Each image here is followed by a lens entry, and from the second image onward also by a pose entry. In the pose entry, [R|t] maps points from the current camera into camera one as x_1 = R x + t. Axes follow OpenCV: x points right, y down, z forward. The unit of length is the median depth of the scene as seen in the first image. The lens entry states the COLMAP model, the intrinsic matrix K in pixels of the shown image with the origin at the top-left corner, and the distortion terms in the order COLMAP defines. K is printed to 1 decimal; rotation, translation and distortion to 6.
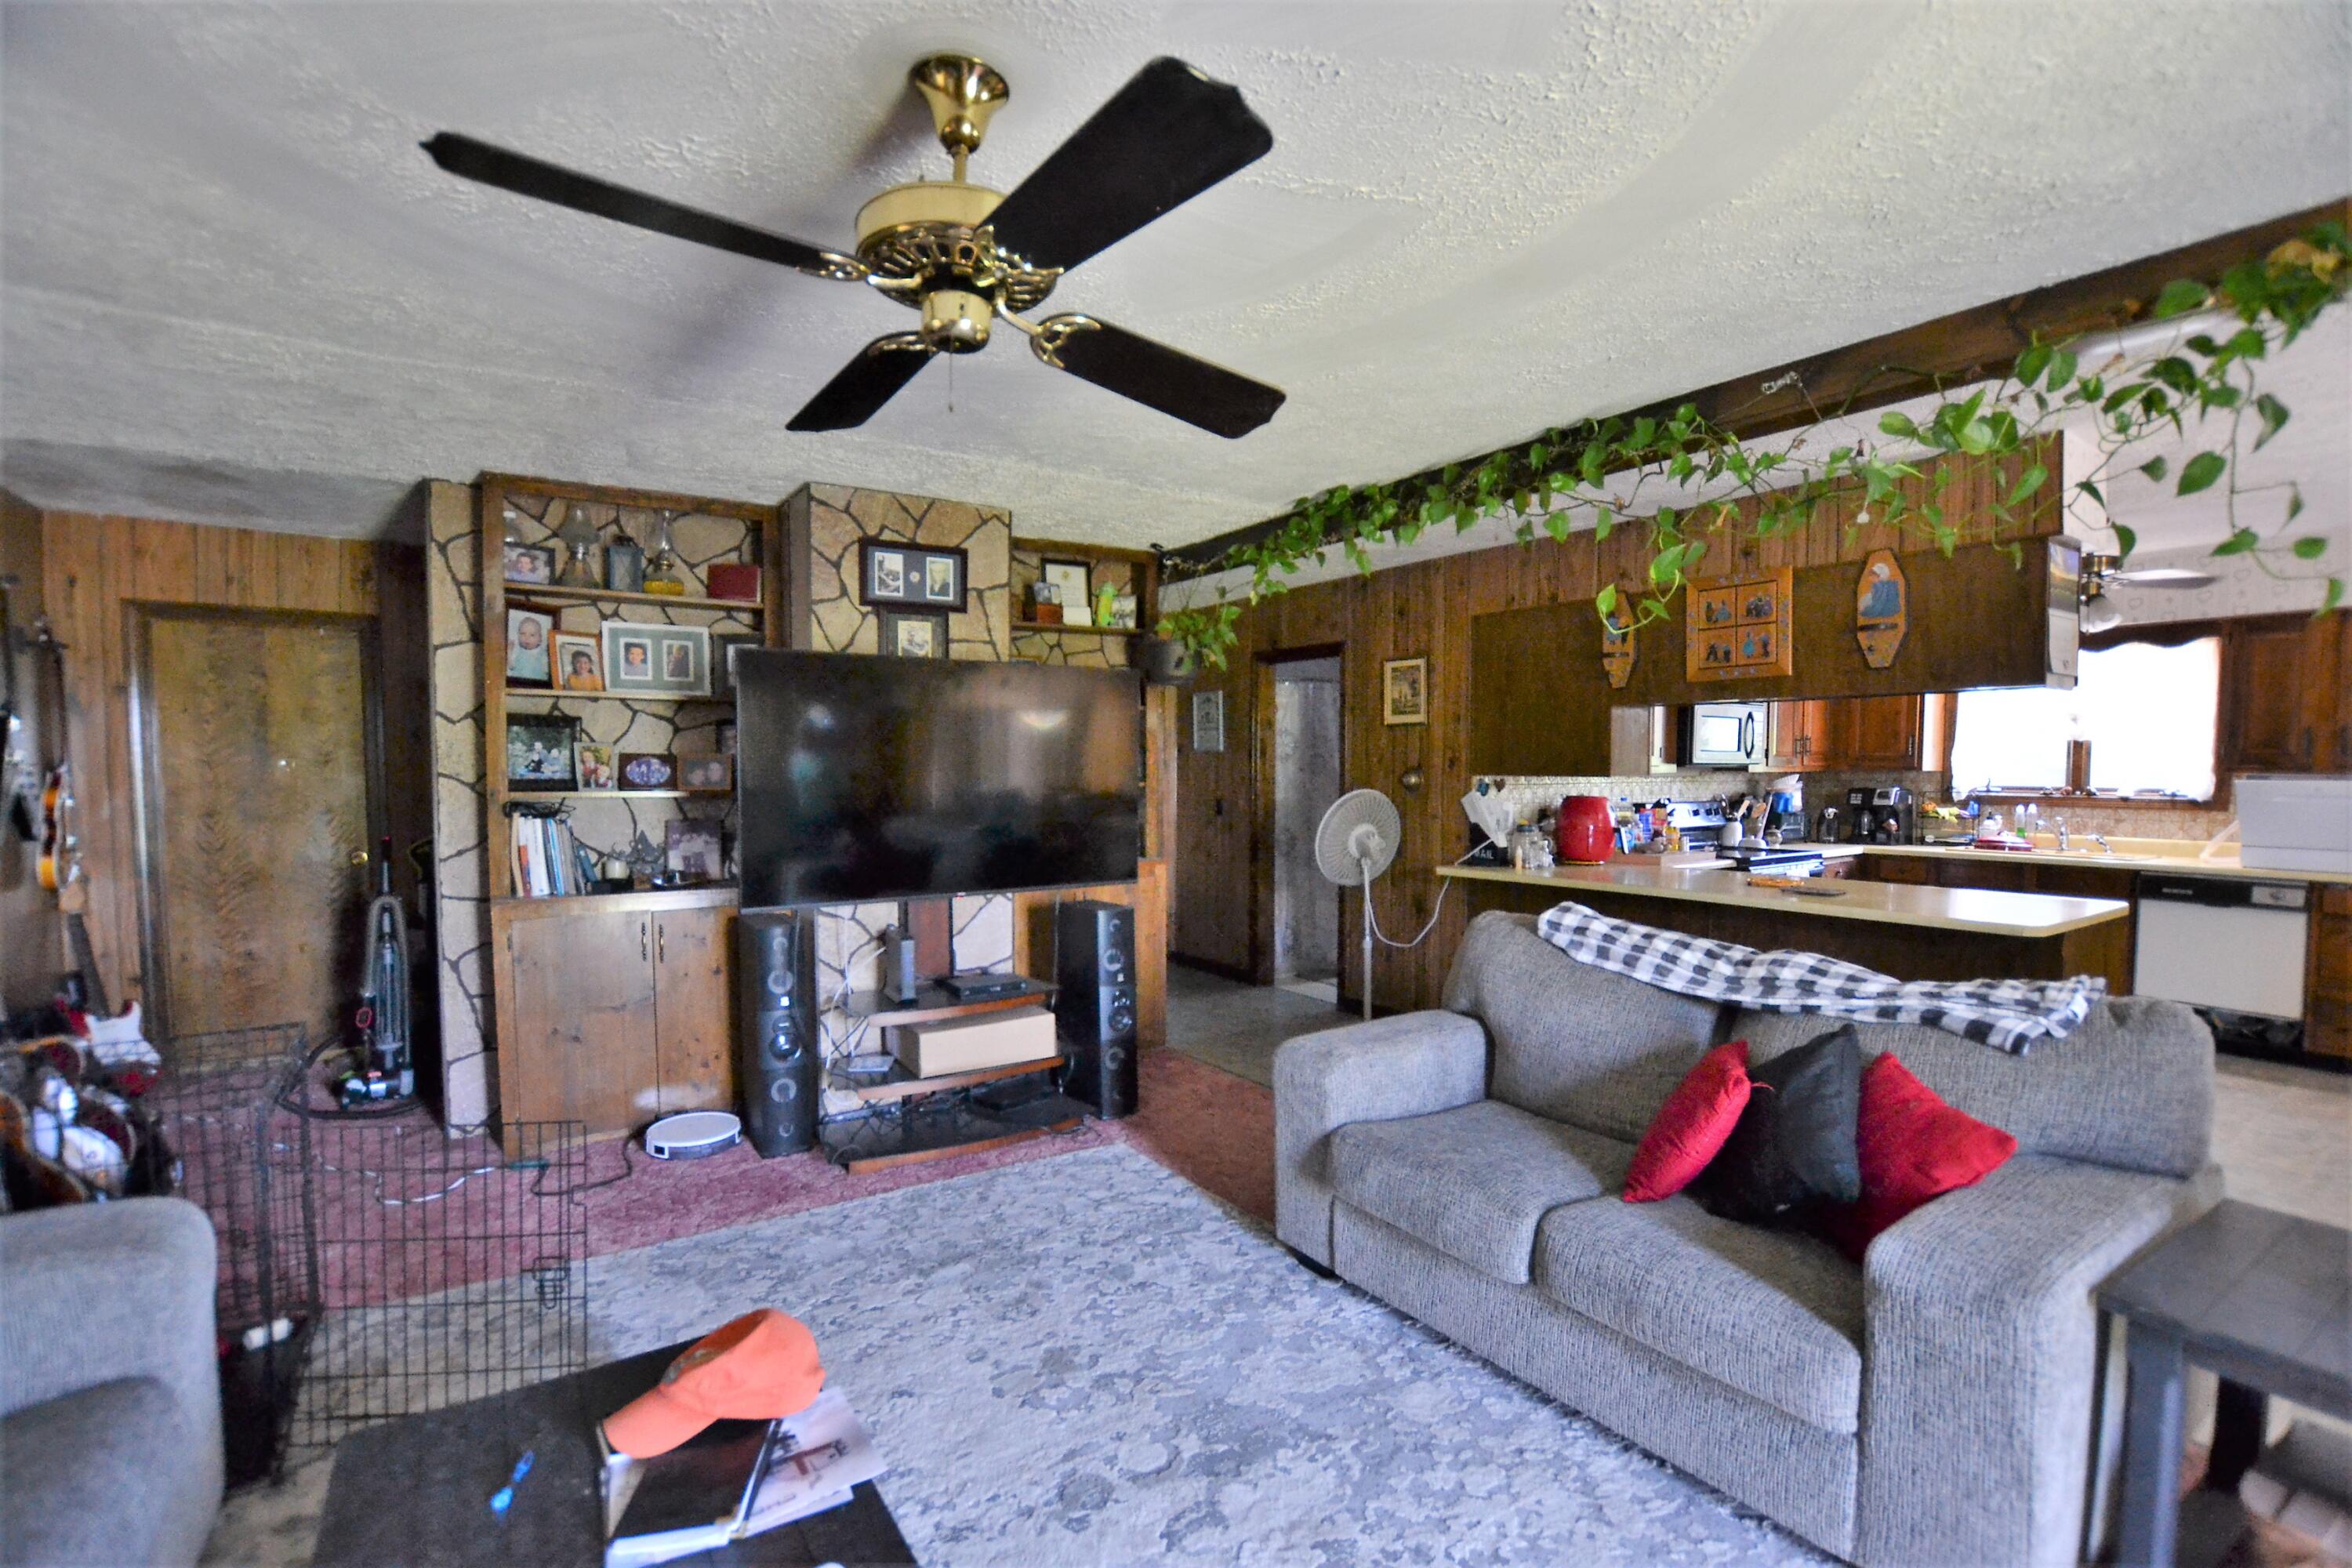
lens RADIAL K [[1049.2, 0, 1171.7], [0, 1049.2, 796.2], [0, 0, 1]] dist [-0.026551, -0.000212]
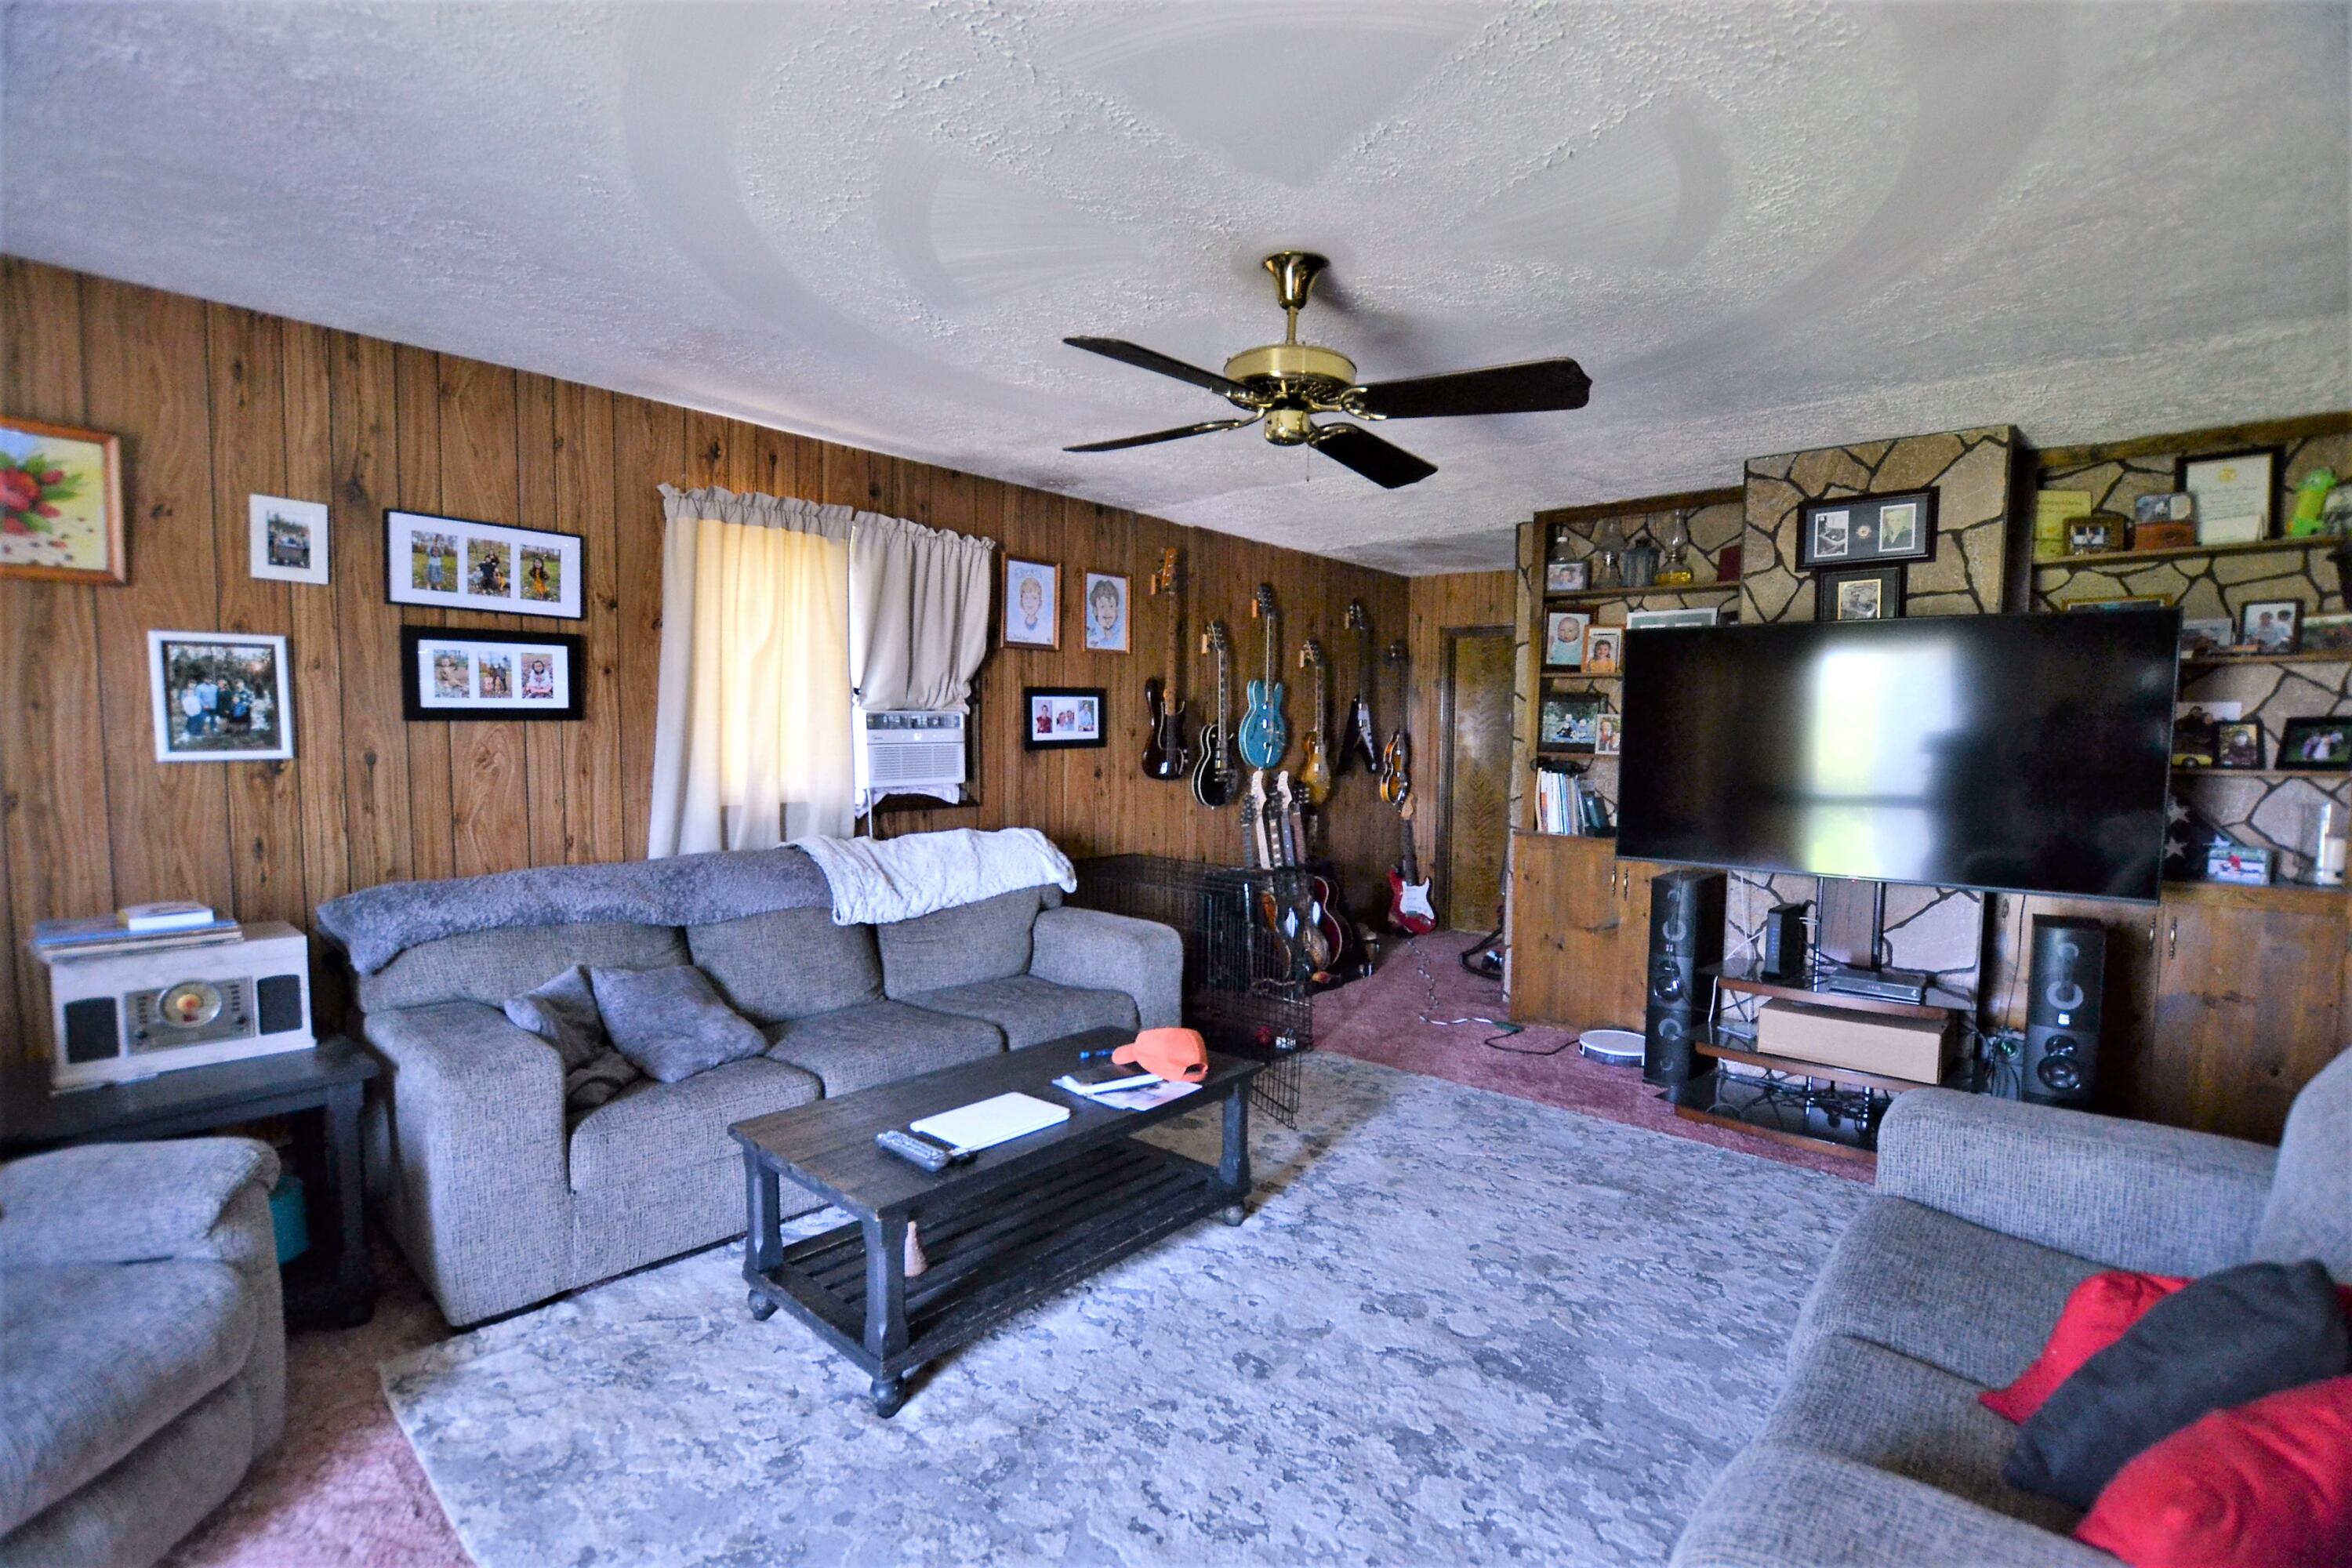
lens RADIAL K [[1049.2, 0, 1177.9], [0, 1049.2, 793.7], [0, 0, 1]] dist [-0.026551, -0.000212]
pose [[0.268233, 0.062666, -0.961314, 0.496265], [-0.044372, 0.997627, 0.052652, -0.000485], [0.962332, 0.028533, 0.270377, 0.184954]]
